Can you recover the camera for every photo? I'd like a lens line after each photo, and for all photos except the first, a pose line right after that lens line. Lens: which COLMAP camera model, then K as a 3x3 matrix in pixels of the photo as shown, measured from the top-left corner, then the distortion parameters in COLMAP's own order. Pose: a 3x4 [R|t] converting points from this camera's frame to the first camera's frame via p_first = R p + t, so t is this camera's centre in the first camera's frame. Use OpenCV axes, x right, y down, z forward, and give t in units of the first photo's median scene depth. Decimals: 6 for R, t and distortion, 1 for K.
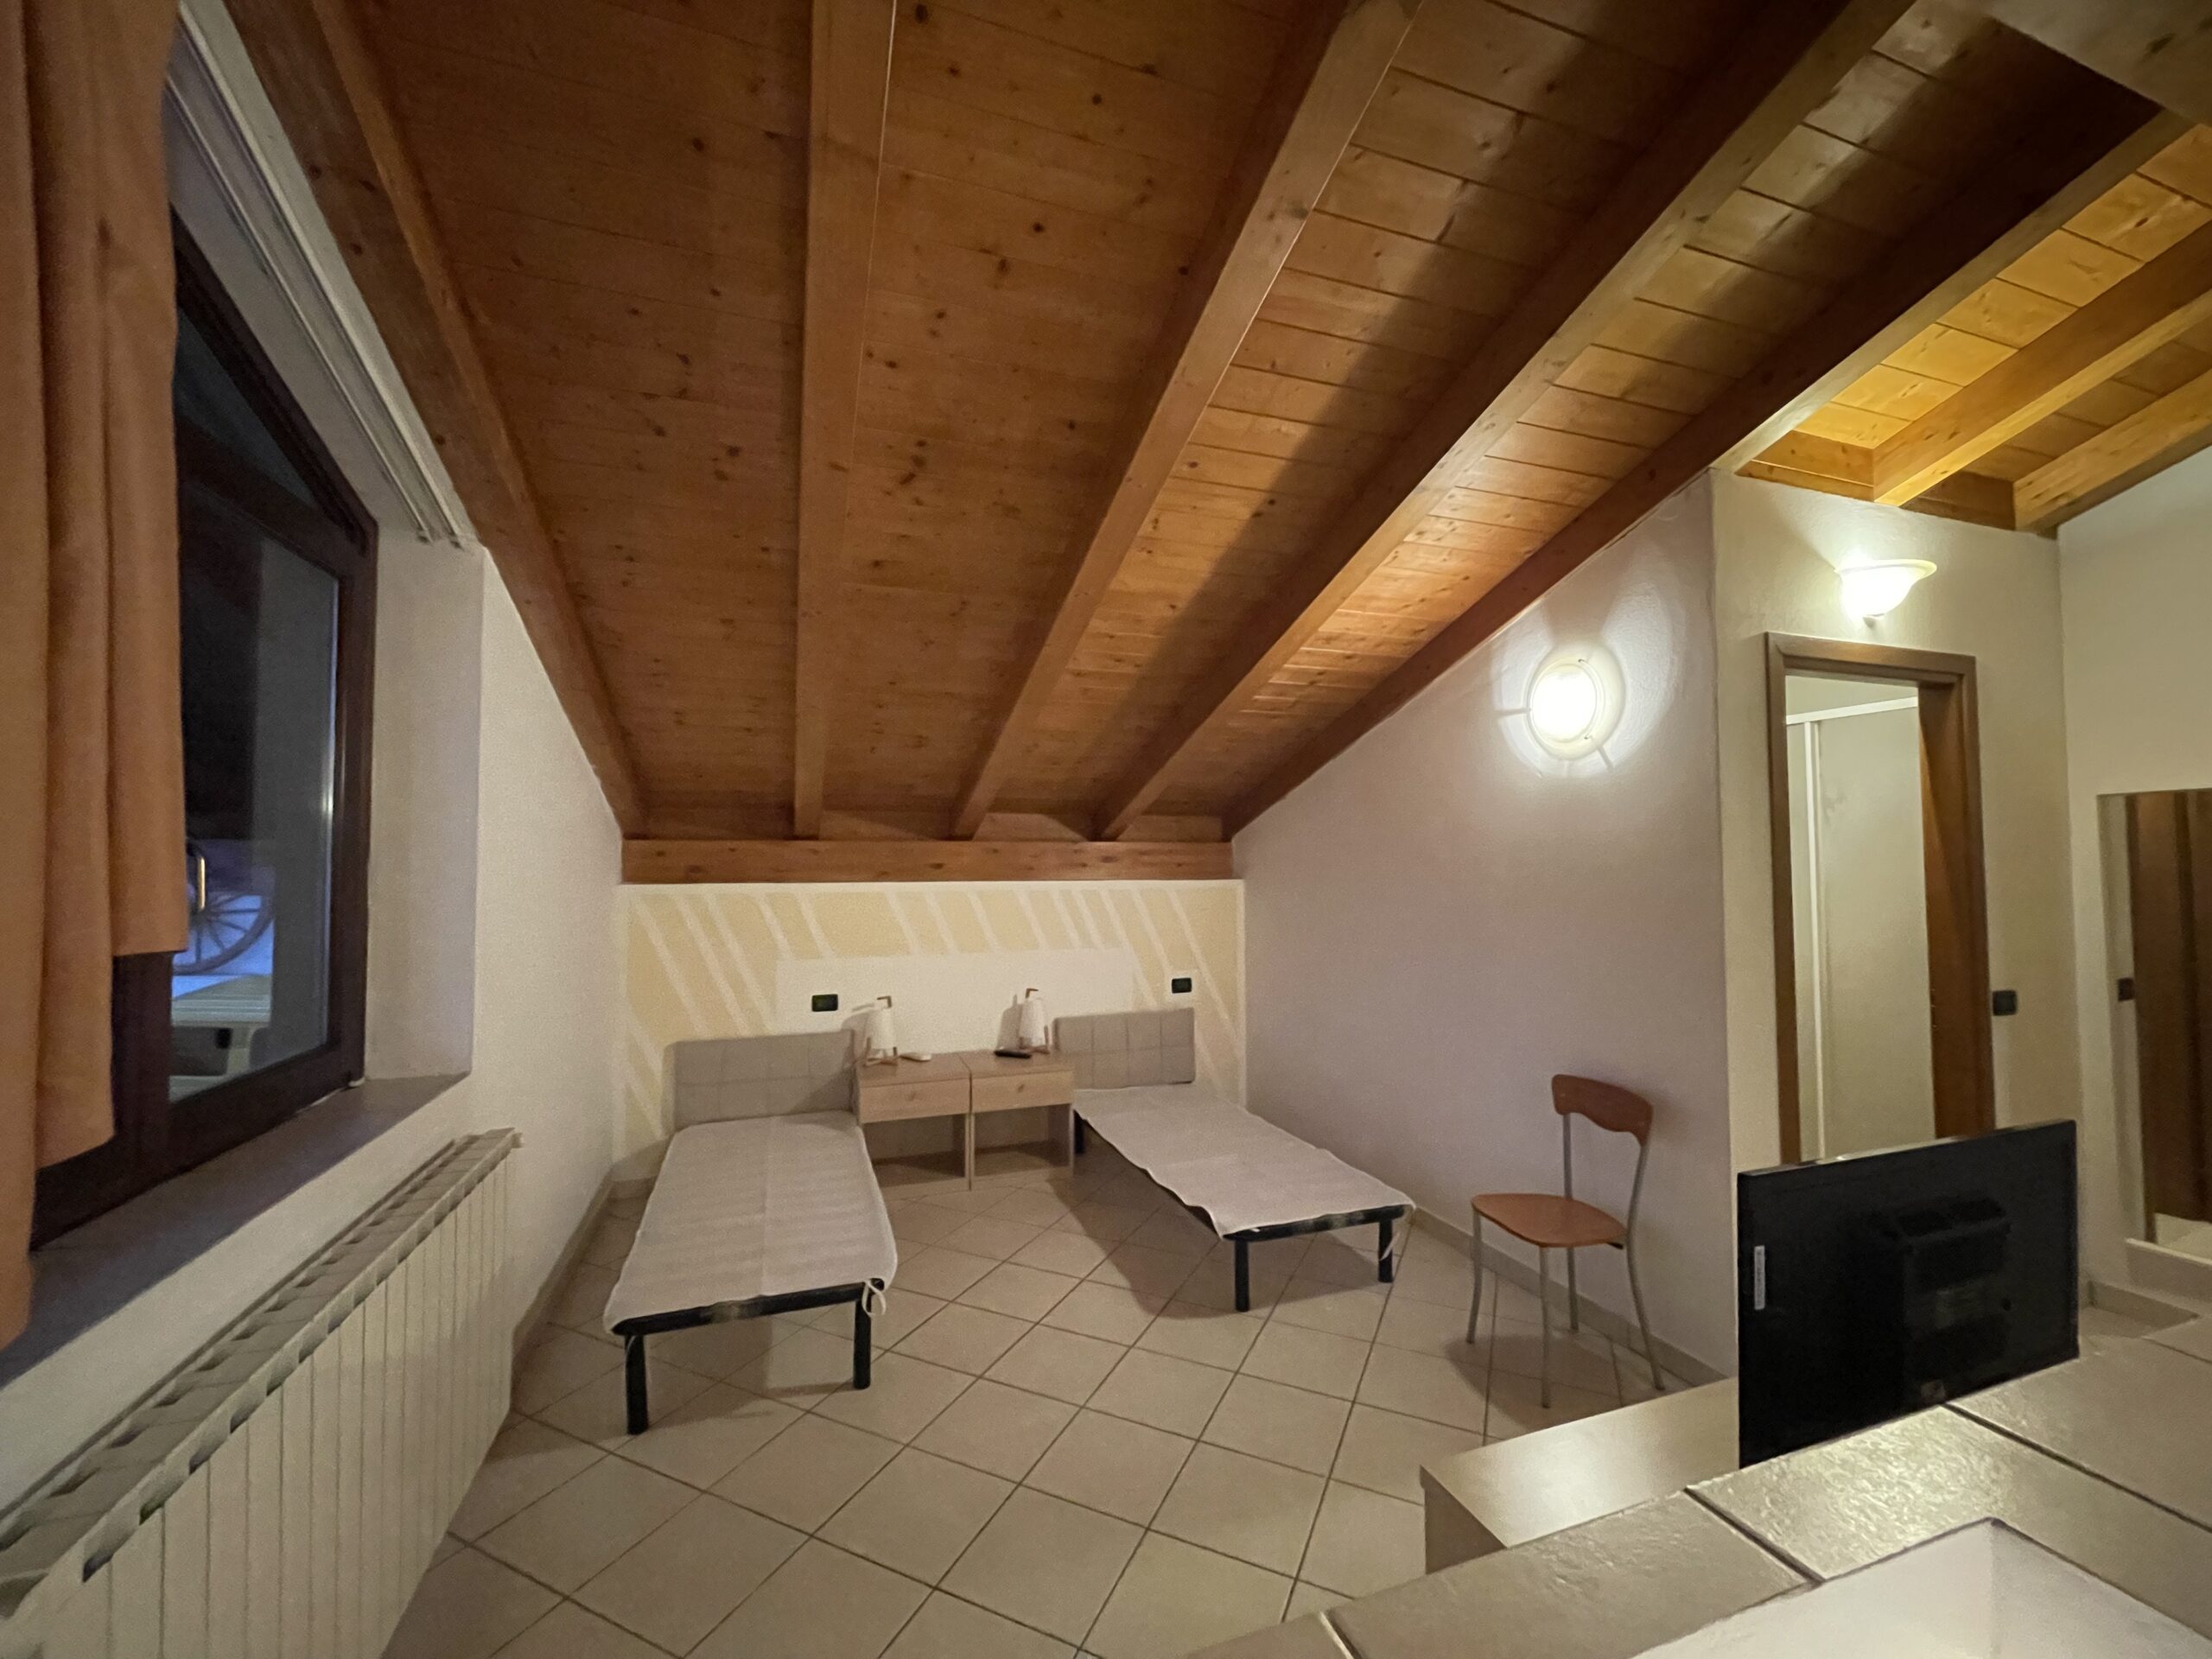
lens RADIAL K [[888.0, 0, 1109.4], [0, 888.0, 828.5], [0, 0, 1]] dist [0.000193, -0.000127]
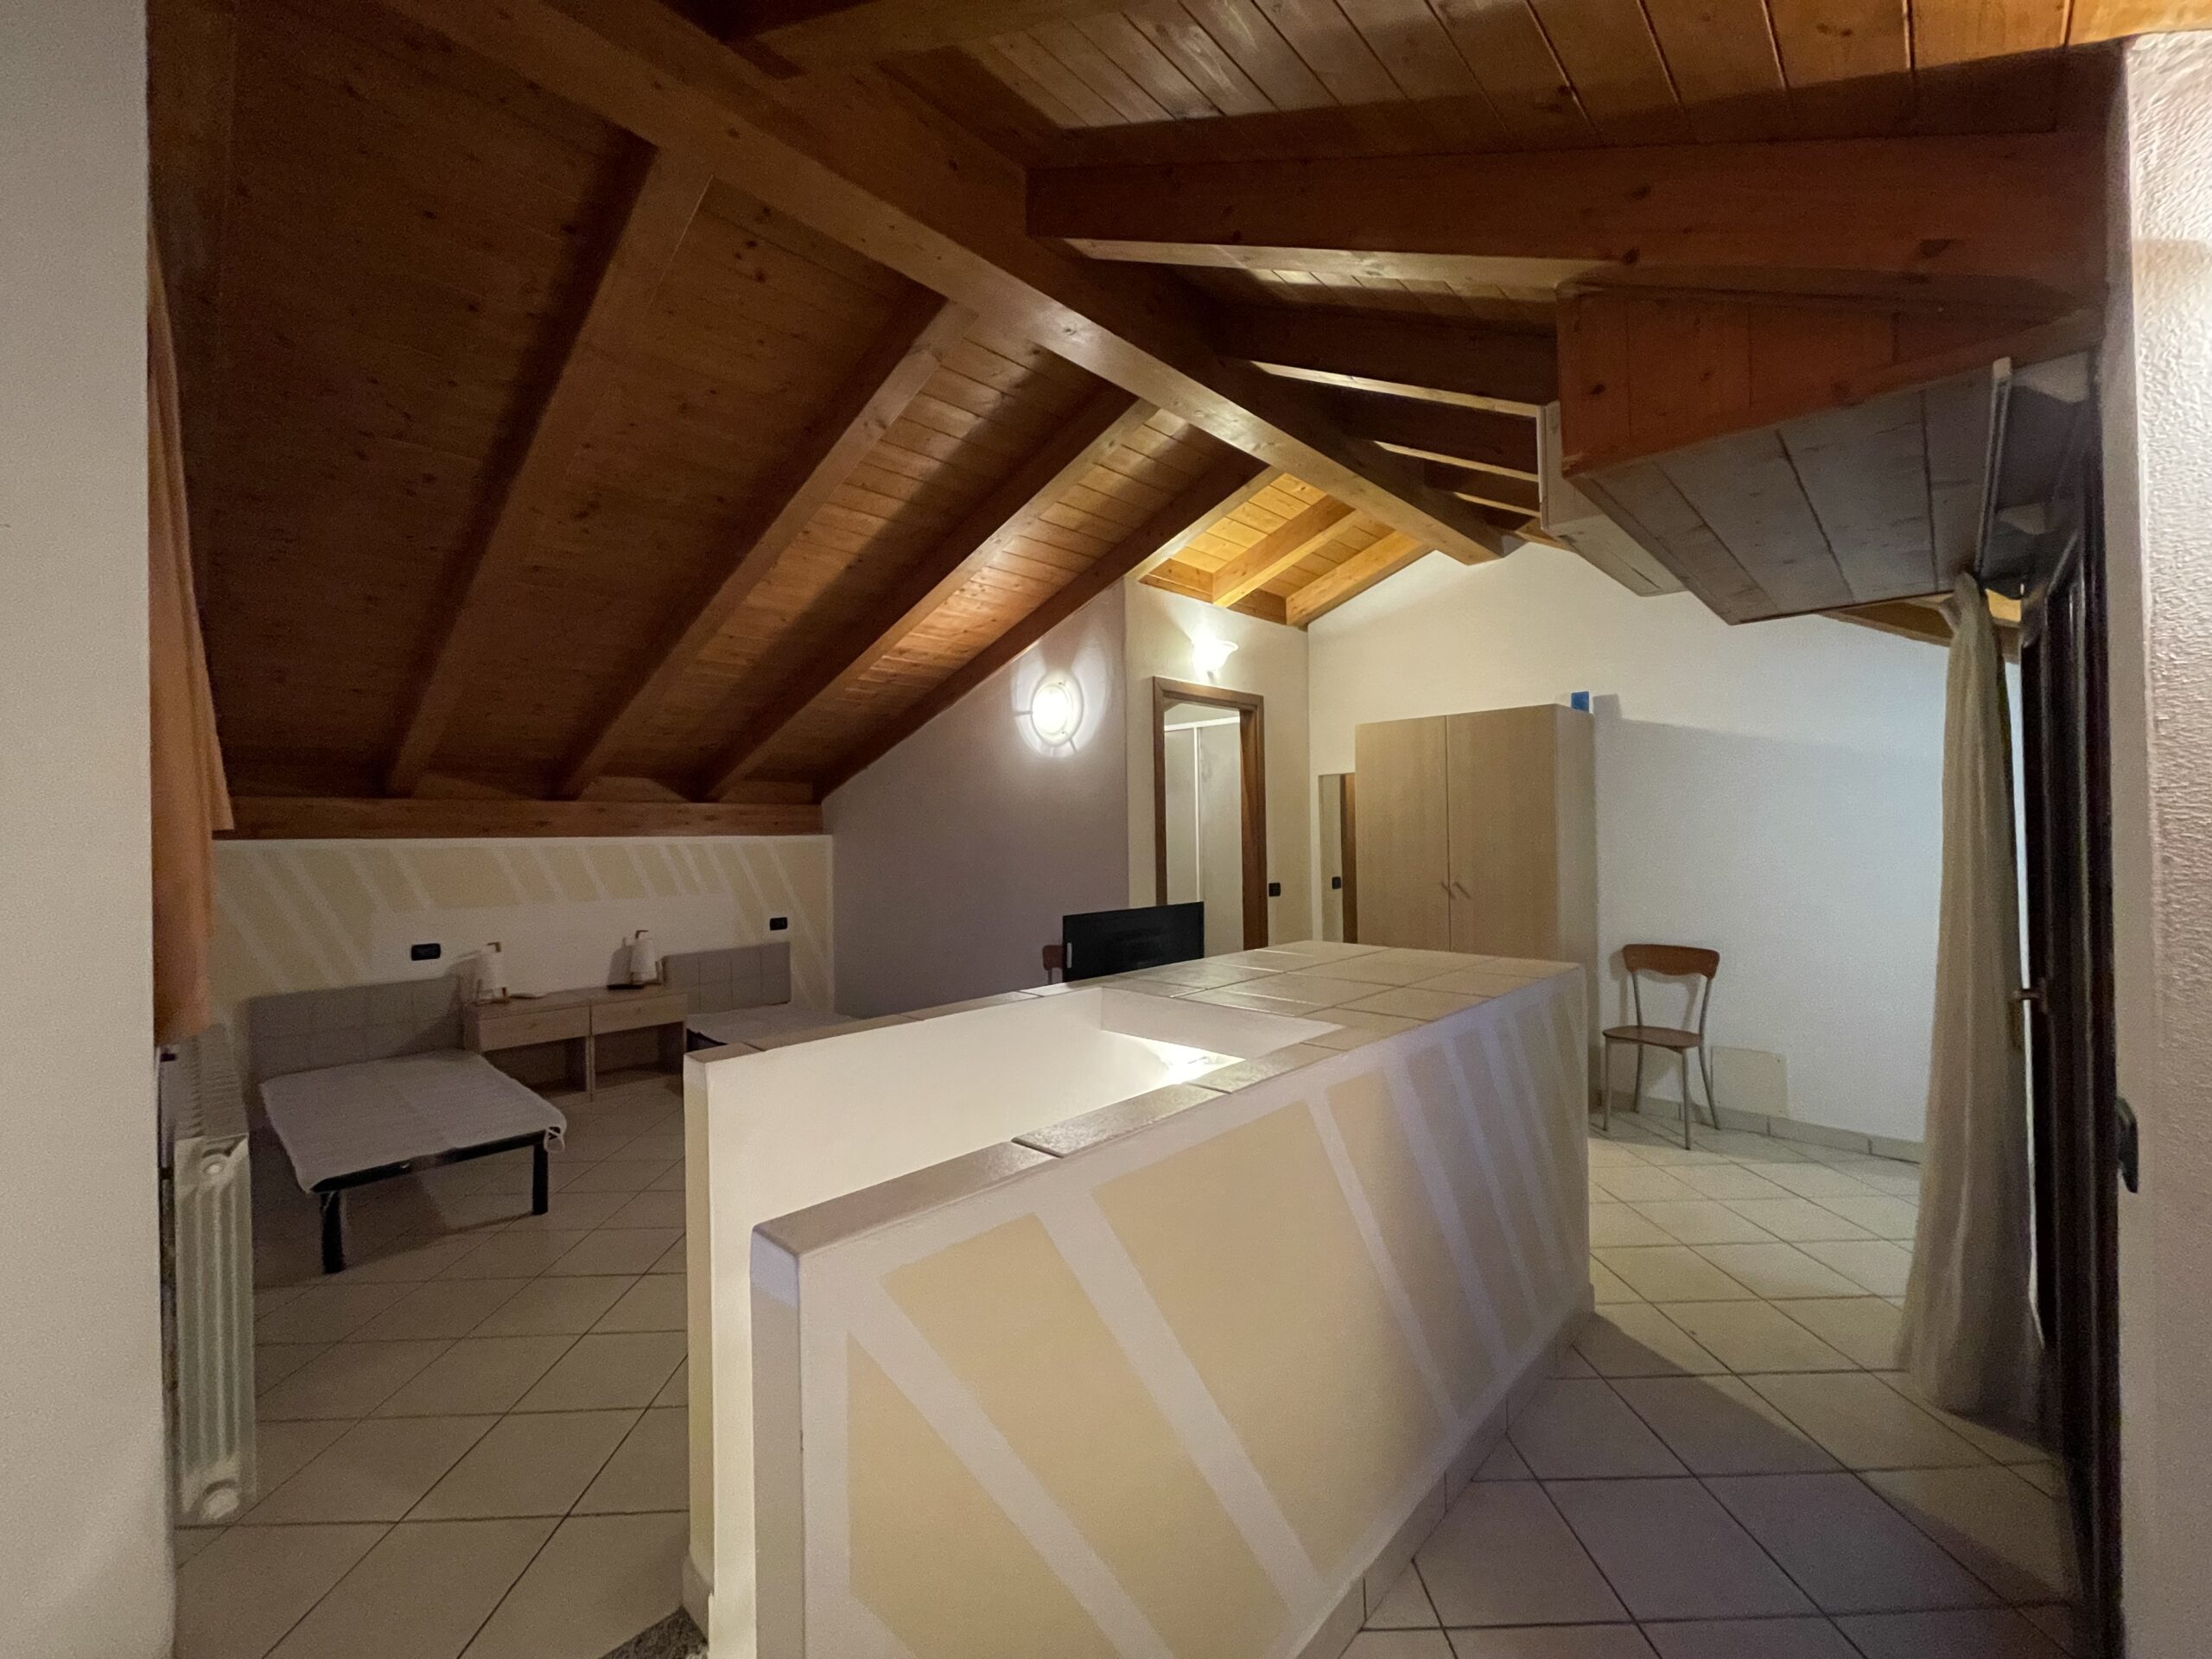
lens RADIAL K [[888.0, 0, 1109.4], [0, 888.0, 828.5], [0, 0, 1]] dist [0.000193, -0.000127]
pose [[0.891103, -0.007277, 0.453742, -0.100839], [-0.004660, 0.999672, 0.025185, 0.026406], [-0.453776, -0.024556, 0.890777, -0.419346]]
